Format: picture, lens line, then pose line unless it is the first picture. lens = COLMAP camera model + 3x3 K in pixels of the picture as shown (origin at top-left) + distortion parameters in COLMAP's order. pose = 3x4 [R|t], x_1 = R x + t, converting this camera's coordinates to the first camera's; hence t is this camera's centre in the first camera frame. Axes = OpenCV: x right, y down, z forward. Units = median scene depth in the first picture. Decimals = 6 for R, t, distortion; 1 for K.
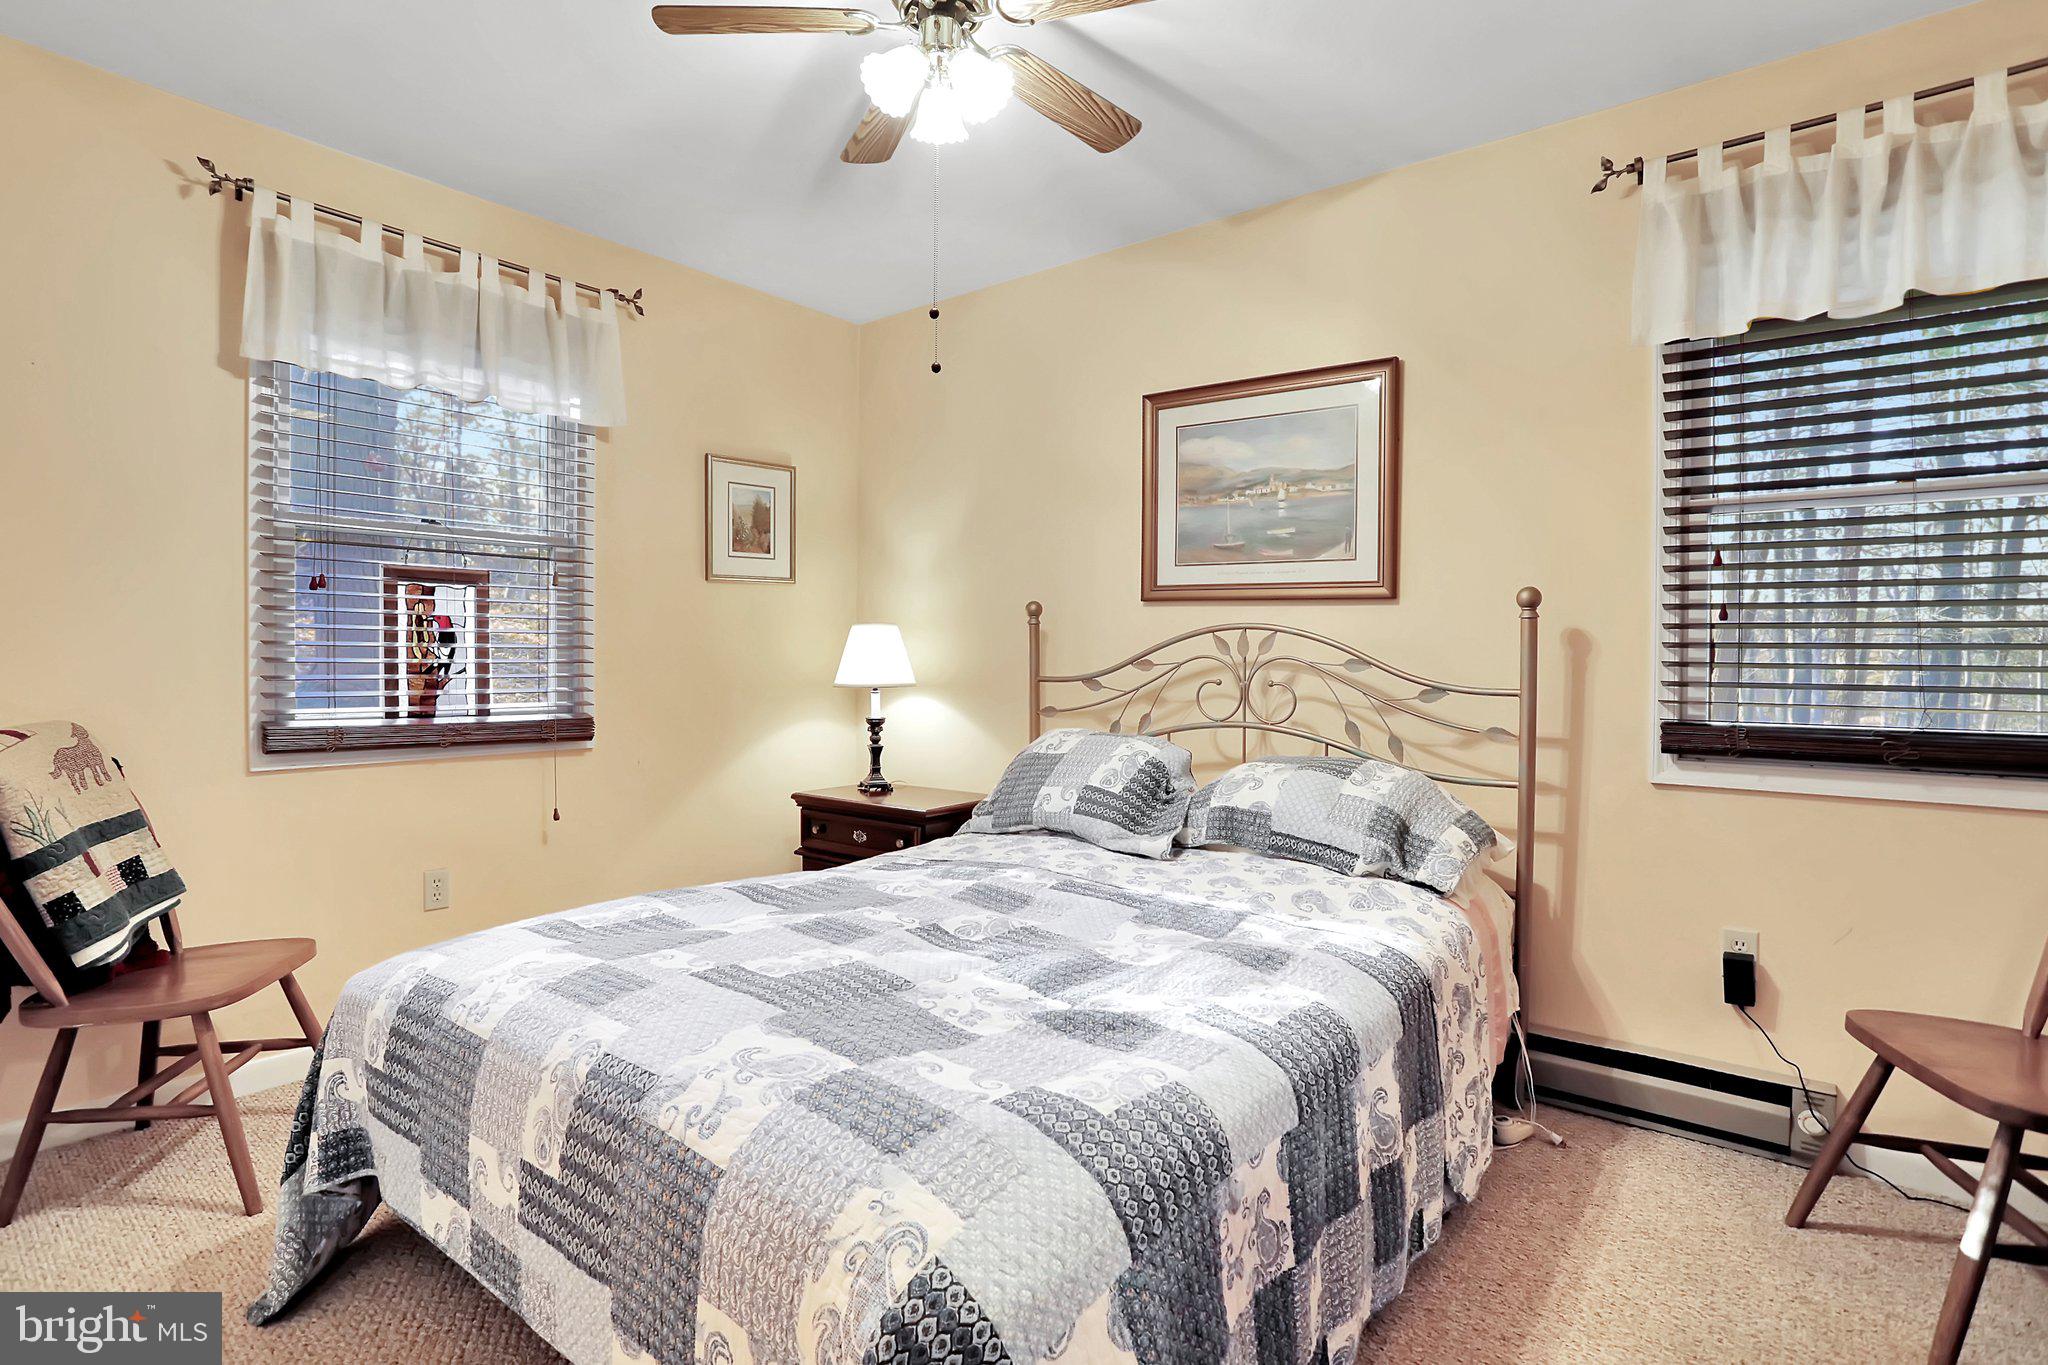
lens RADIAL K [[1016.5, 0, 1016.9], [0, 1016.5, 666.3], [0, 0, 1]] dist [-0.064357, 0.020719]
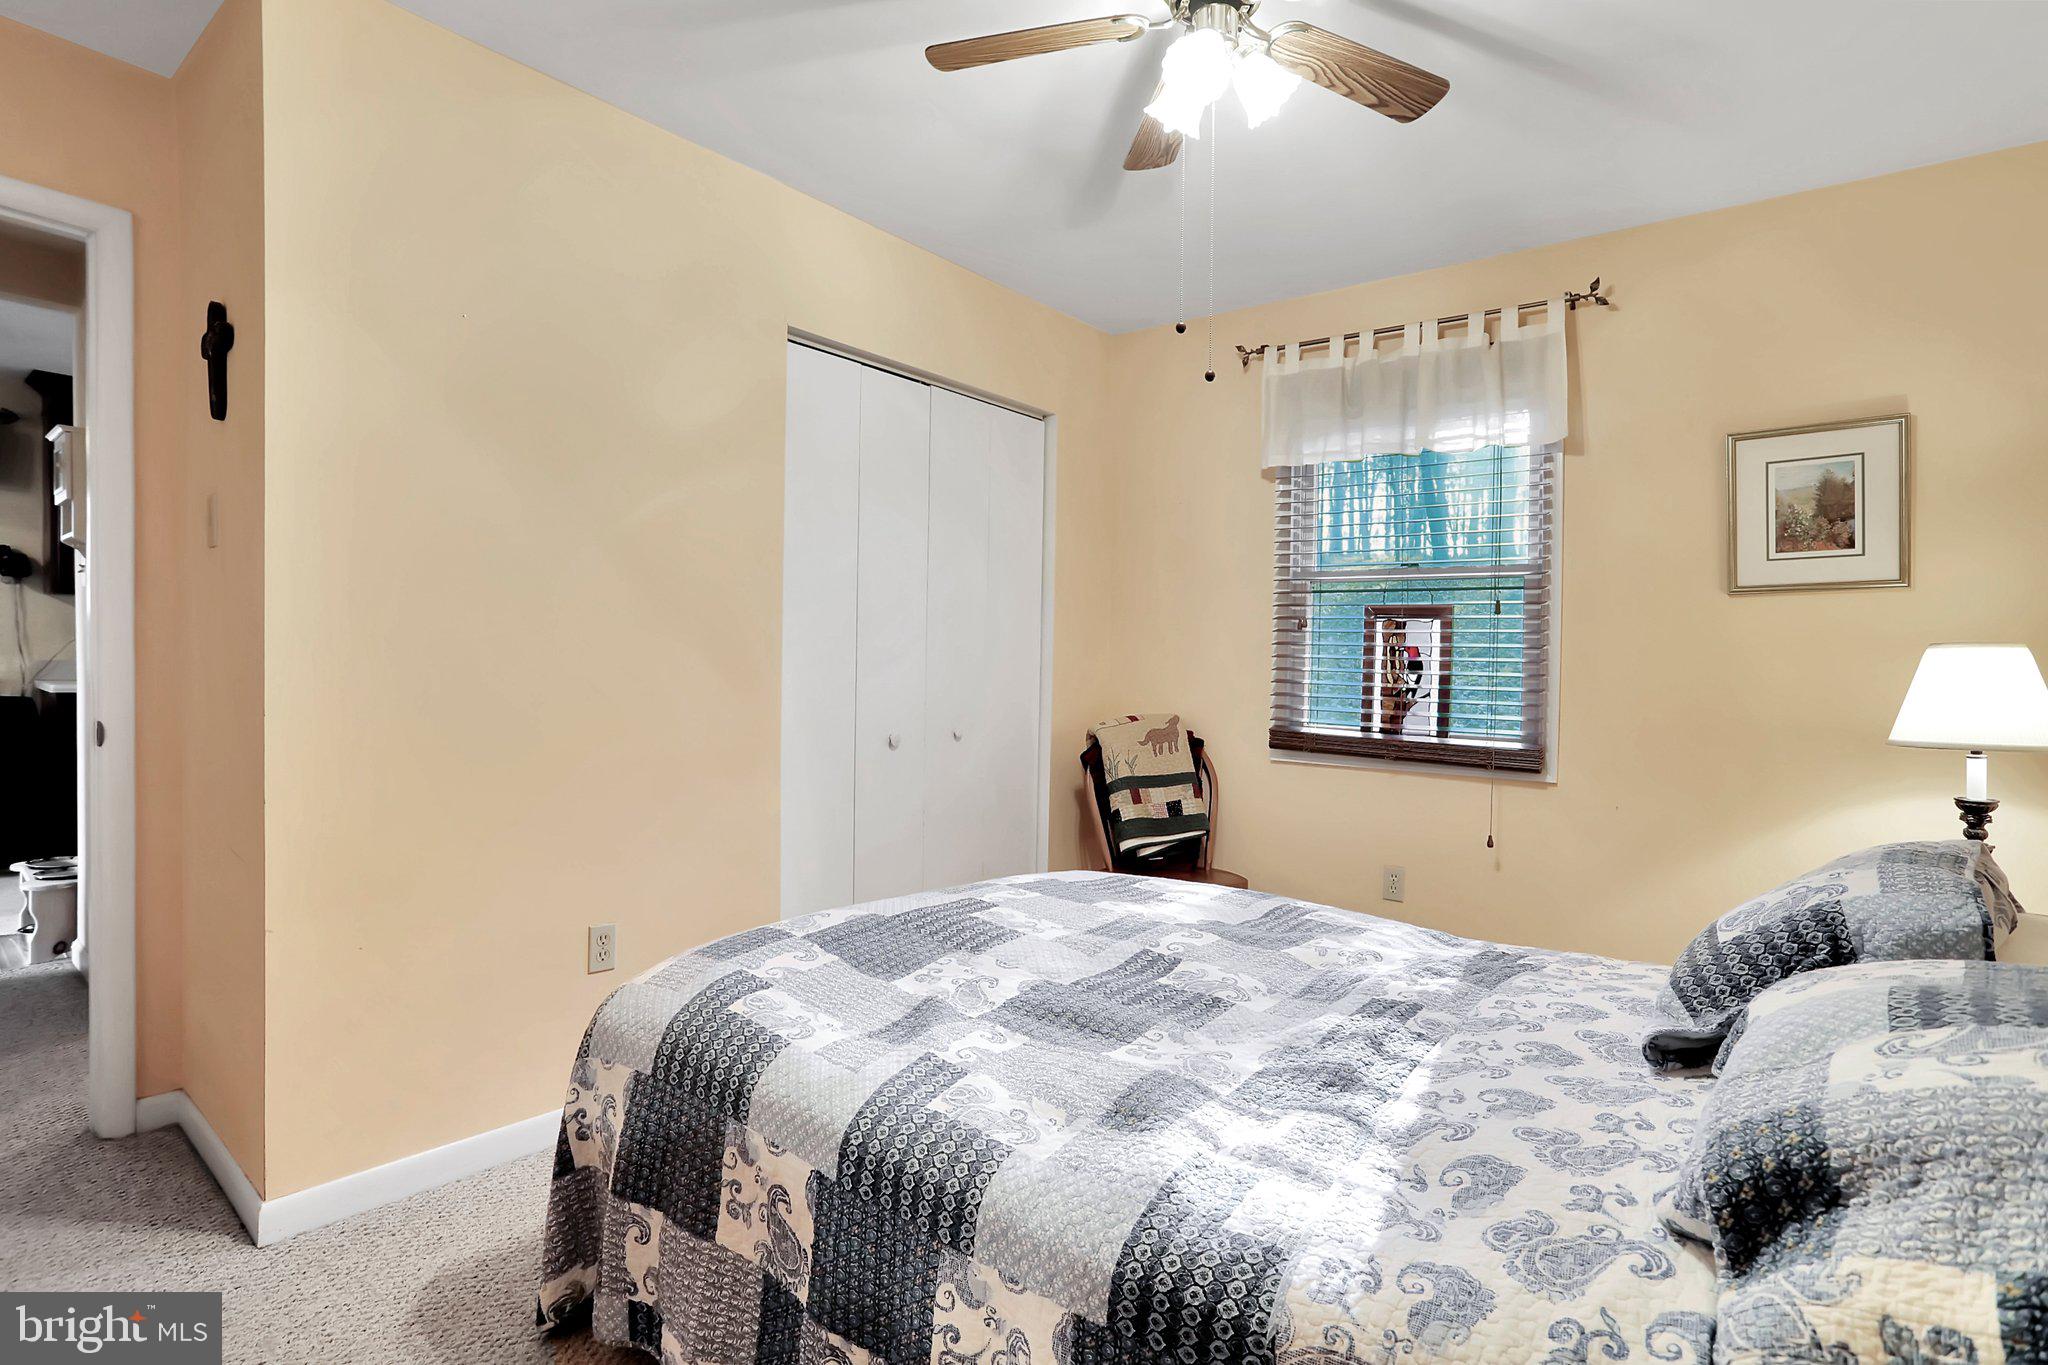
lens RADIAL K [[1016.5, 0, 1018.4], [0, 1016.5, 678.1], [0, 0, 1]] dist [-0.064357, 0.020719]
pose [[-0.007870, 0.009691, -0.999922, 0.585756], [-0.033187, 0.999400, 0.009947, -0.011110], [0.999418, 0.033263, -0.007544, 0.564967]]
